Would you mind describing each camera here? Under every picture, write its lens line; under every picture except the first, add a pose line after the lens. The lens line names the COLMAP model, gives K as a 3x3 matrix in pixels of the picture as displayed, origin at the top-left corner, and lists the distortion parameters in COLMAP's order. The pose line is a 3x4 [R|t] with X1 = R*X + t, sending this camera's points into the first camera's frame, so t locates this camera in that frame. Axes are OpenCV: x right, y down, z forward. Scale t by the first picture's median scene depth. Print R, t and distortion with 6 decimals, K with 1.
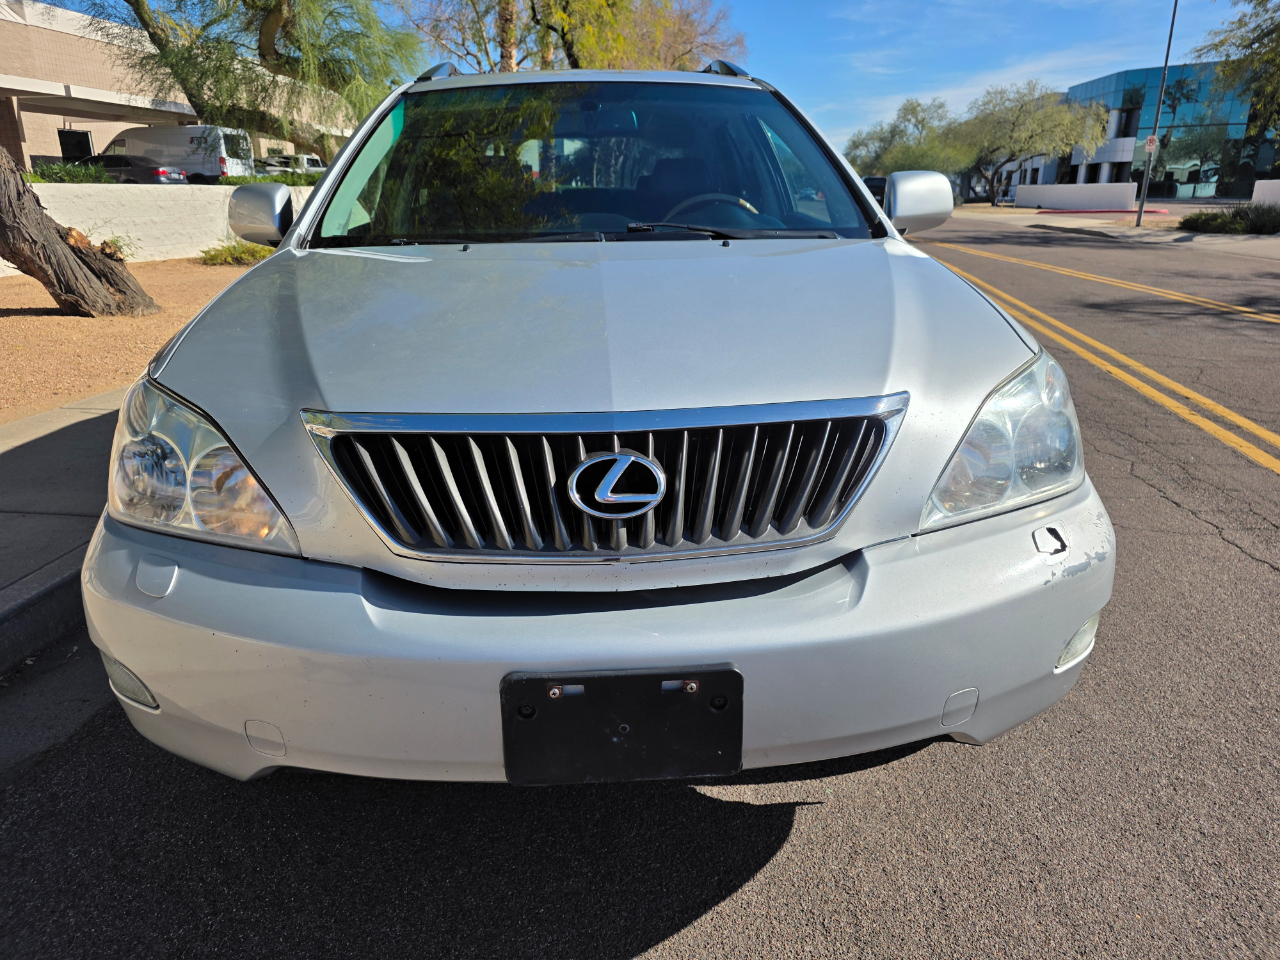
lens RADIAL K [[959.4, 0, 622.6], [0, 959.4, 507.2], [0, 0, 1]] dist [0.040952, -0.047373]
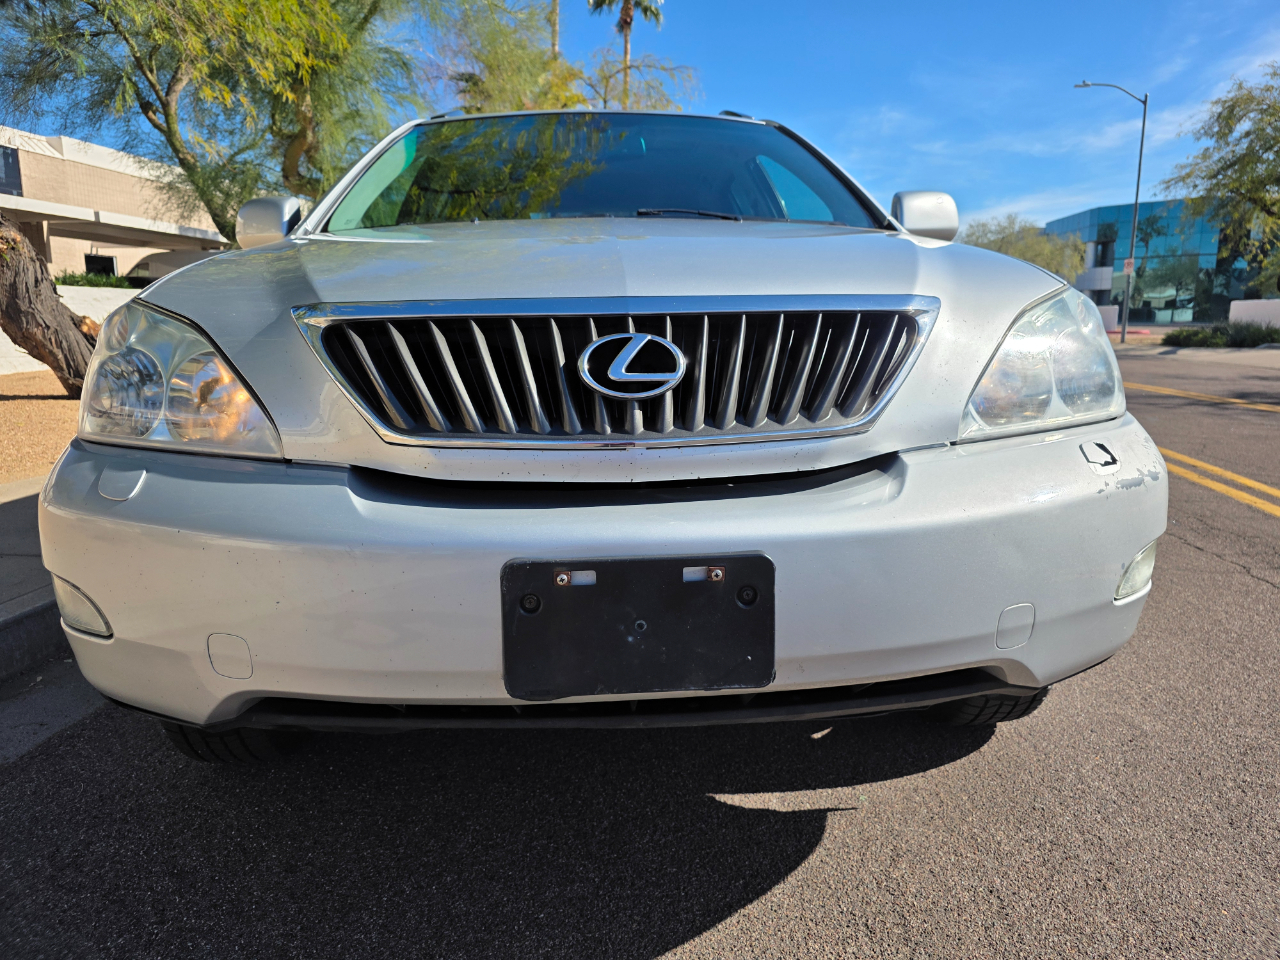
lens RADIAL K [[957.2, 0, 640.0], [0, 957.2, 480.0], [0, 0, 1]] dist [0.028851, -0.033399]
pose [[0.999897, 0.000797, 0.014351, -0.007379], [0.001526, 0.986933, -0.161122, 0.154324], [-0.014292, 0.161127, 0.986830, 0.075343]]
